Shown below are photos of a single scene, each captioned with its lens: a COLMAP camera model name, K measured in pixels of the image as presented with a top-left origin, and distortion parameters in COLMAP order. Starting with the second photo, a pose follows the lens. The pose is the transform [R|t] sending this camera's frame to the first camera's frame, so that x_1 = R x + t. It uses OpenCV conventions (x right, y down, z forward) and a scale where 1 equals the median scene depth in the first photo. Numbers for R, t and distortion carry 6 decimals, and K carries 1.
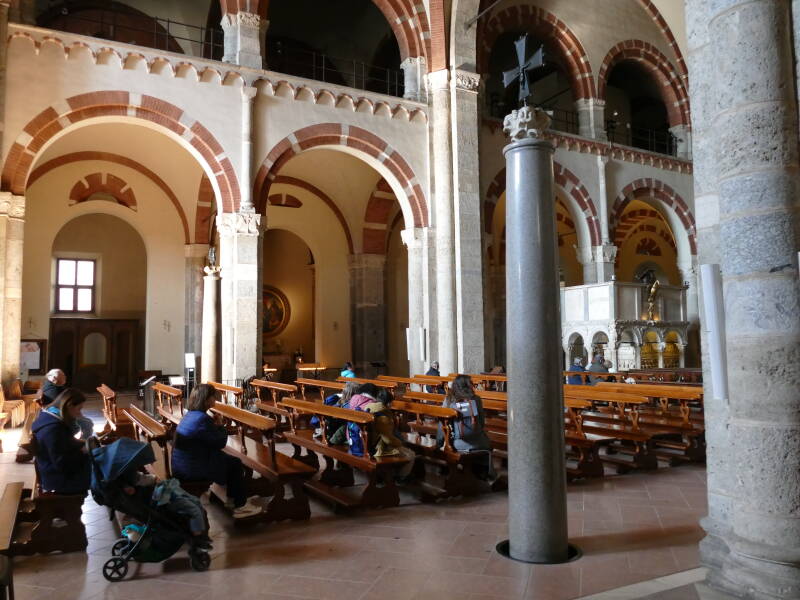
lens RADIAL K [[639.5, 0, 402.7], [0, 639.5, 299.4], [0, 0, 1]] dist [-0.020743, 0.003404]
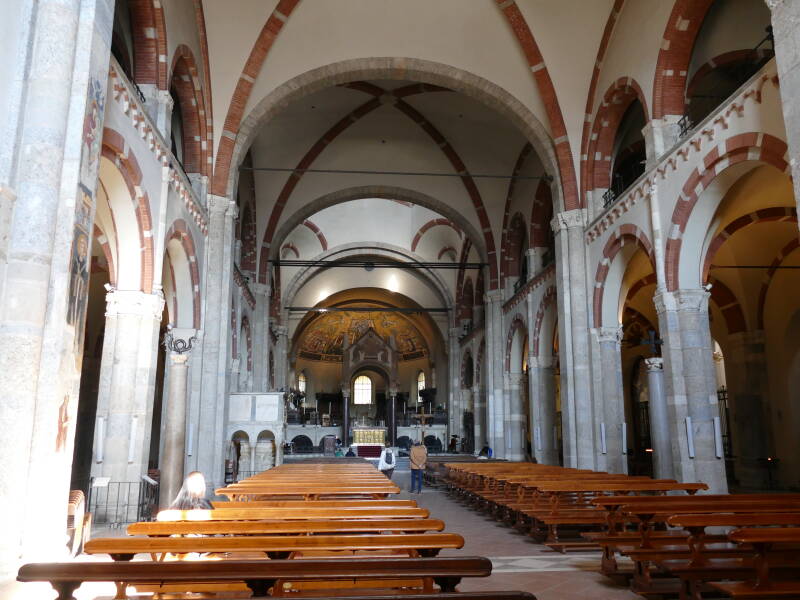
lens RADIAL K [[639.5, 0, 400.2], [0, 639.5, 299.9], [0, 0, 1]] dist [-0.020743, 0.003404]
pose [[0.396696, 0.203848, 0.895030, -0.782045], [-0.069398, 0.978901, -0.192191, 0.021625], [-0.915323, 0.014128, 0.402472, 0.238733]]
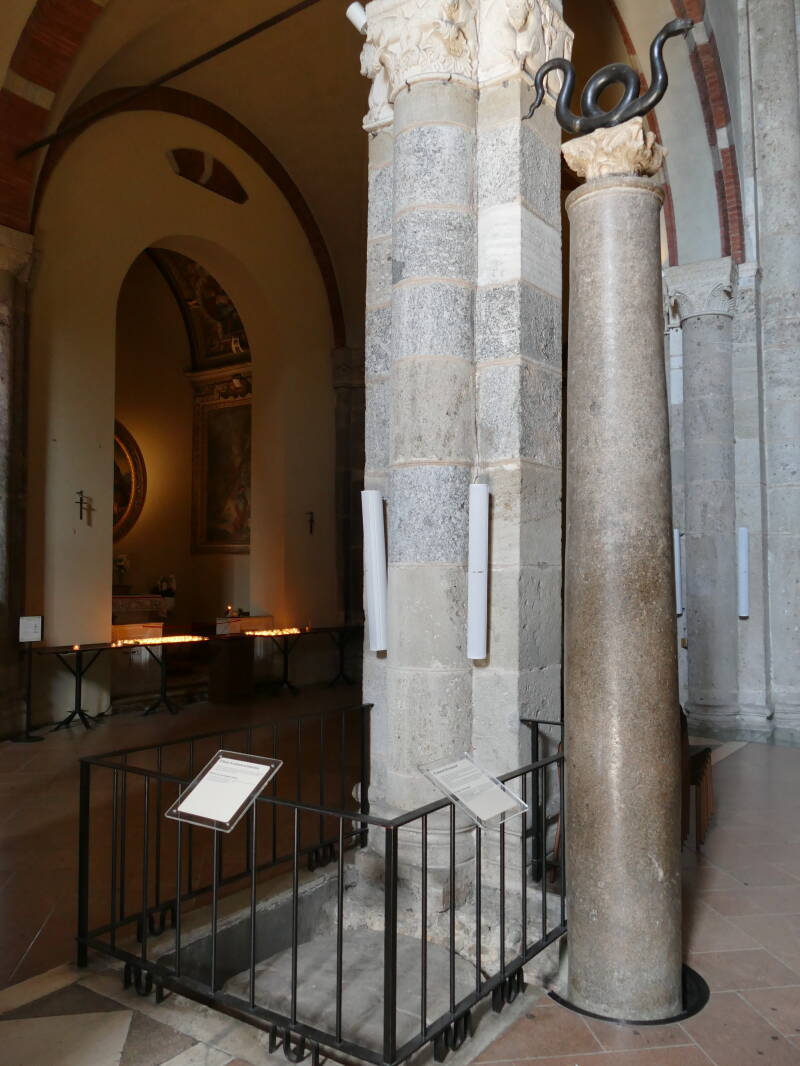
lens RADIAL K [[852.2, 0, 404.1], [0, 852.2, 533.1], [0, 0, 1]] dist [-0.020743, 0.003404]
pose [[0.899881, 0.035016, 0.434728, -0.342694], [-0.045908, 0.998839, 0.014575, 0.045943], [-0.433713, -0.033073, 0.900444, 0.607334]]
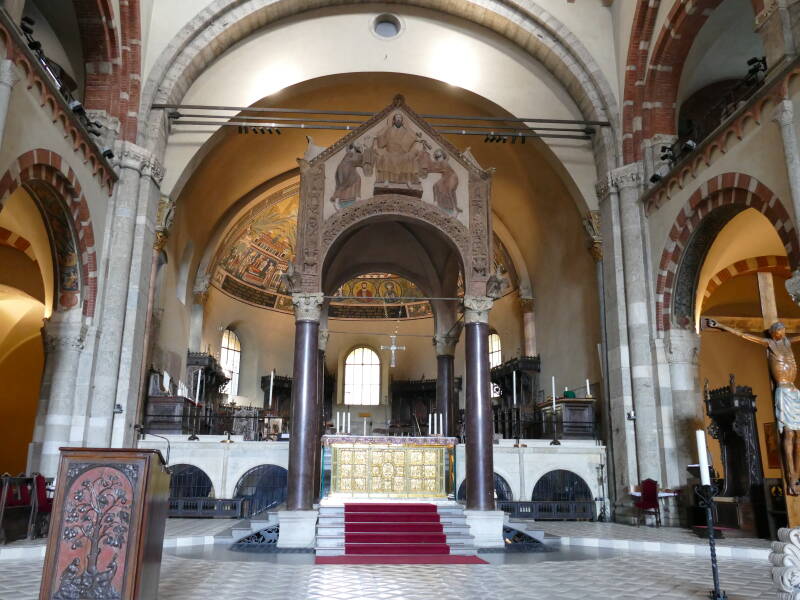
lens RADIAL K [[639.5, 0, 398.6], [0, 639.5, 298.1], [0, 0, 1]] dist [-0.020743, 0.003404]
pose [[0.391733, 0.264589, 0.881214, 0.637740], [-0.081093, 0.963961, -0.253385, 0.062307], [-0.916498, 0.027800, 0.399072, 0.959292]]
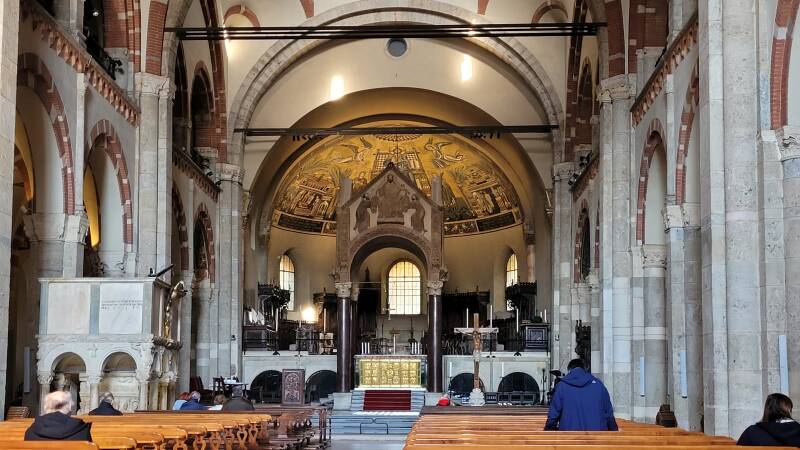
lens RADIAL K [[1167.8, 0, 392.9], [0, 1167.8, 232.8], [0, 0, 1]] dist [0.027336, 0.000000]
pose [[0.505643, 0.124876, 0.853658, -0.578570], [-0.073711, 0.992104, -0.101468, 0.030120], [-0.859588, -0.011618, 0.510855, 0.159727]]
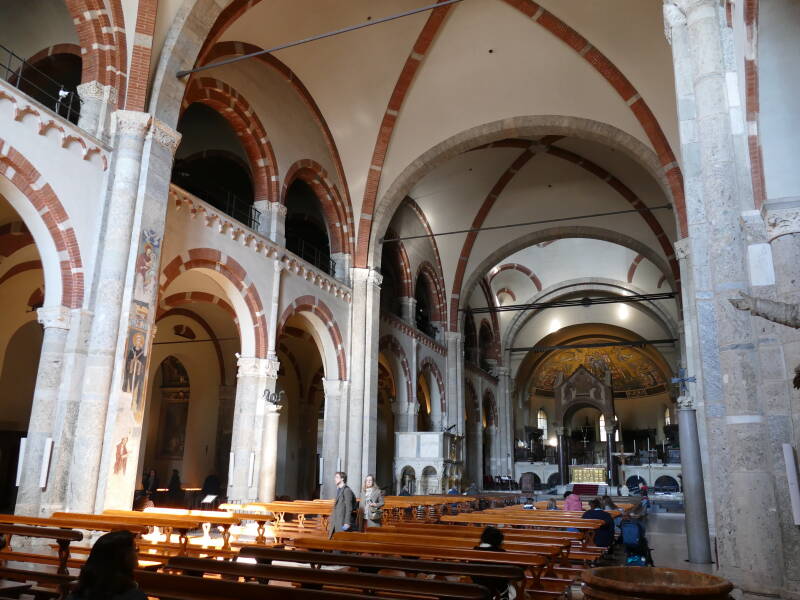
lens RADIAL K [[639.5, 0, 400.7], [0, 639.5, 298.0], [0, 0, 1]] dist [-0.020743, 0.003404]
pose [[0.775526, 0.195018, 0.600439, -0.678383], [-0.079752, 0.973736, -0.213256, -0.006308], [-0.626258, 0.117499, 0.770711, -0.110571]]
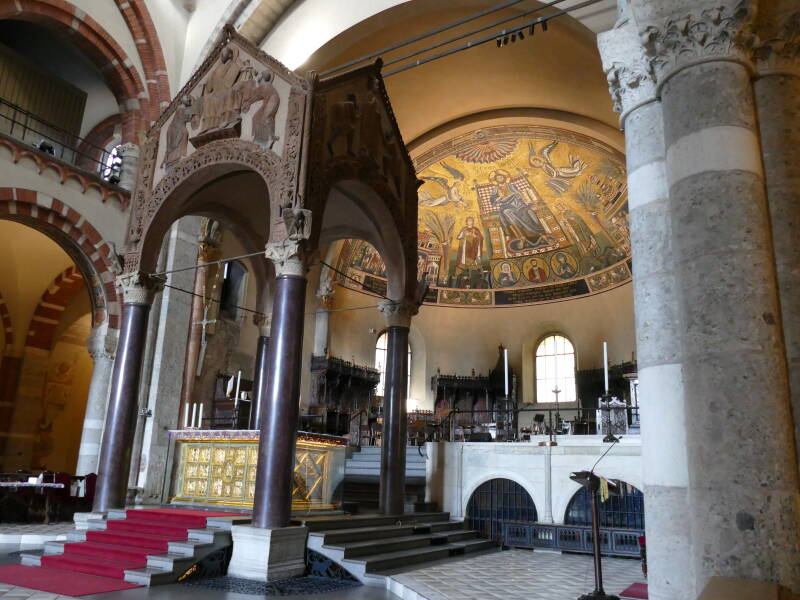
lens RADIAL K [[639.5, 0, 400.8], [0, 639.5, 299.8], [0, 0, 1]] dist [-0.020743, 0.003404]
pose [[0.850573, 0.182301, 0.493247, 1.054022], [-0.083227, 0.972832, -0.216034, 0.033370], [-0.519230, 0.142701, 0.842637, 0.709209]]
